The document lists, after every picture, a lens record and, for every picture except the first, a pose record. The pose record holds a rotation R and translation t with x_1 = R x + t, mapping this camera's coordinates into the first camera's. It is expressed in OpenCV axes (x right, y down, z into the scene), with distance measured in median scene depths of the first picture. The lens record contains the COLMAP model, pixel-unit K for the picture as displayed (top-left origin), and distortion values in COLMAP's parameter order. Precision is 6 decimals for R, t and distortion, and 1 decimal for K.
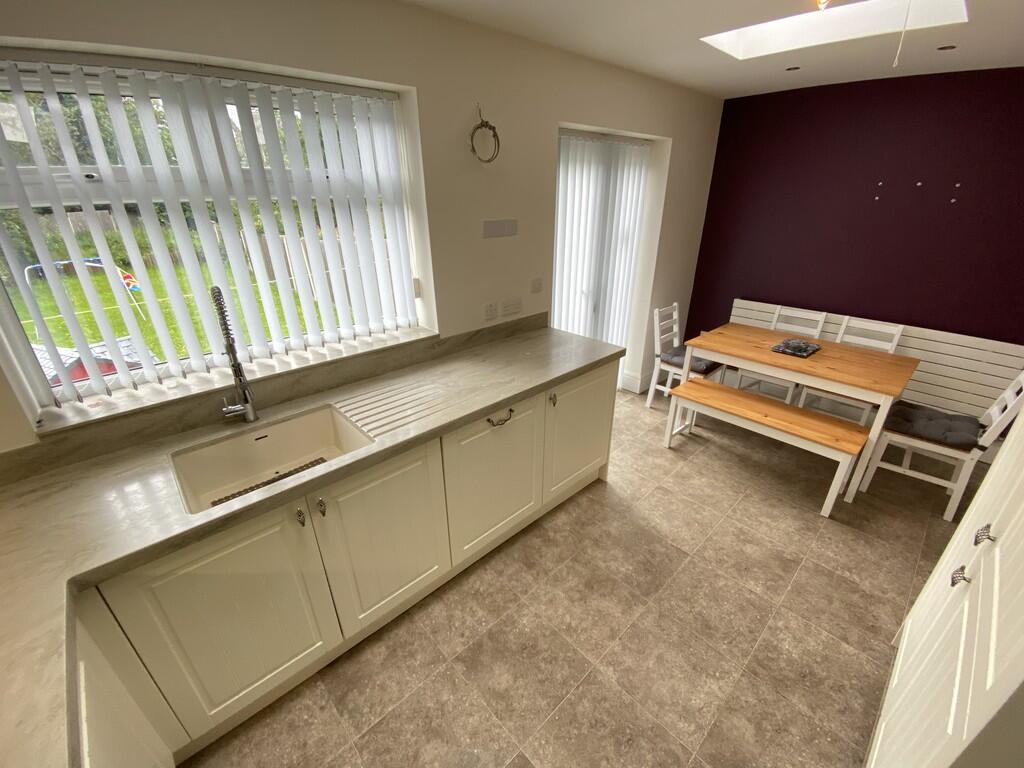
lens RADIAL K [[416.9, 0, 511.5], [0, 416.9, 387.1], [0, 0, 1]] dist [0.033928, -0.031440]
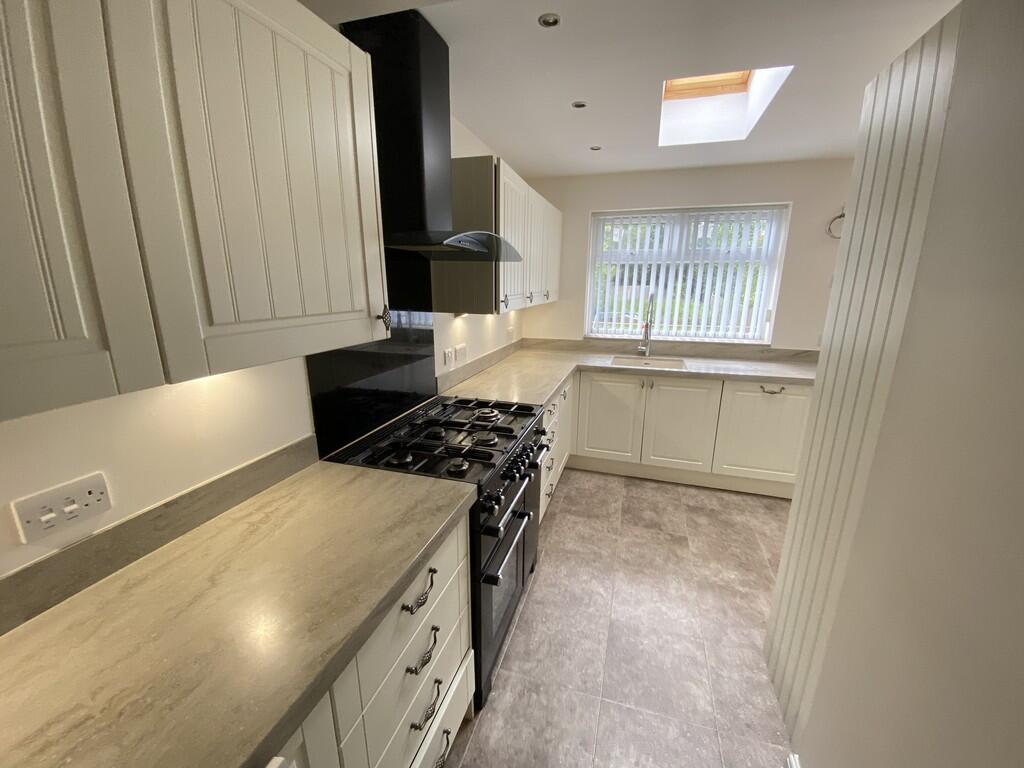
lens RADIAL K [[416.9, 0, 511.5], [0, 416.9, 387.1], [0, 0, 1]] dist [0.033928, -0.031440]
pose [[0.483033, 0.229817, -0.844904, 0.699458], [-0.369862, 0.928181, 0.041018, 0.303166], [0.793651, 0.292685, 0.533343, -0.524008]]
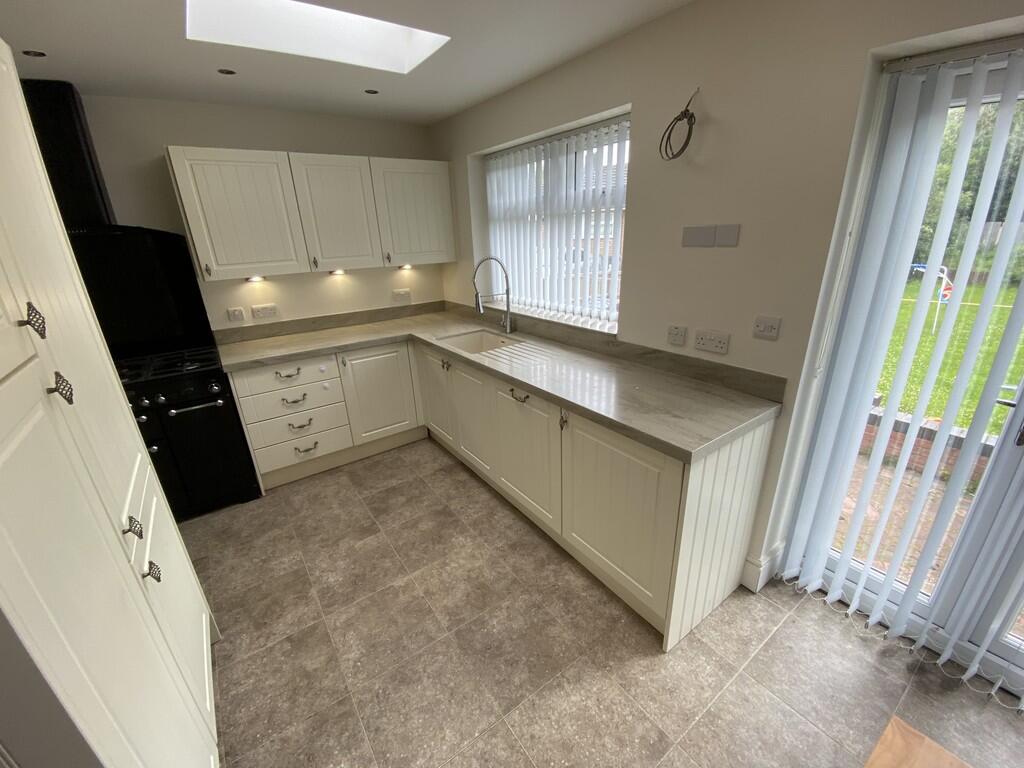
lens RADIAL K [[411.6, 0, 505.5], [0, 411.6, 379.9], [0, 0, 1]] dist [0.027788, -0.030136]
pose [[-0.132849, 0.347901, -0.928071, 0.856677], [-0.372325, 0.850273, 0.372034, -0.312243], [0.918545, 0.394969, 0.016574, 0.780630]]
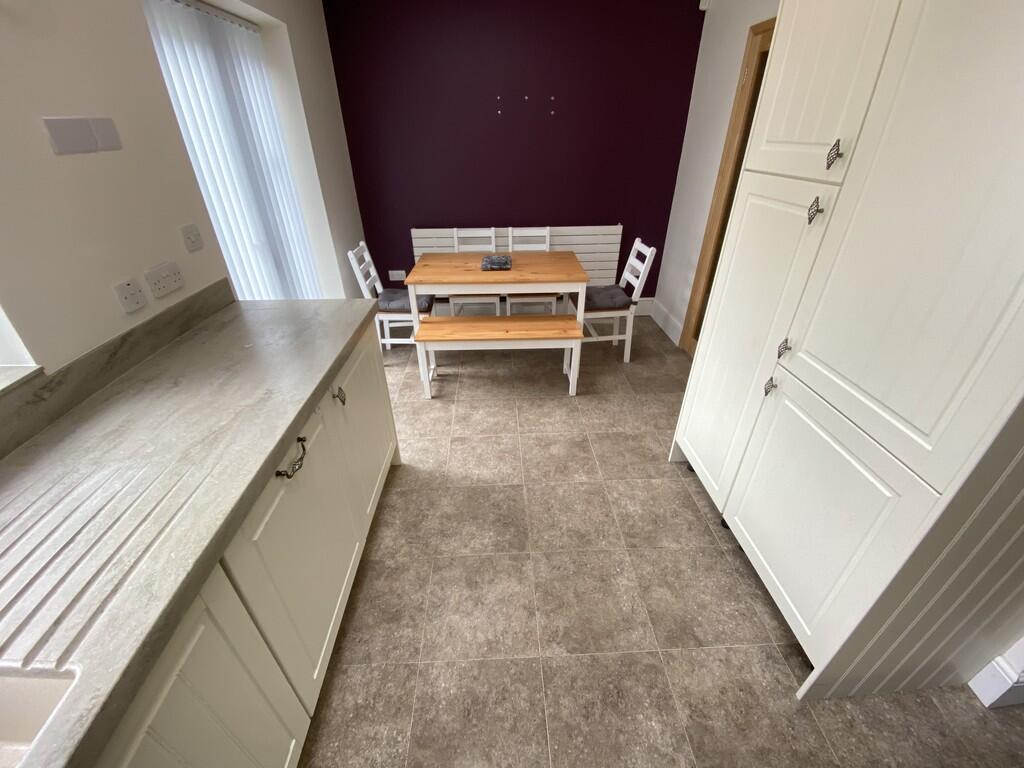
lens RADIAL K [[409.0, 0, 508.1], [0, 409.0, 392.0], [0, 0, 1]] dist [0.028496, -0.029341]
pose [[0.652114, -0.397035, 0.645841, -0.134540], [0.318200, 0.916569, 0.242176, -0.046330], [-0.688111, 0.047580, 0.724044, 0.317030]]
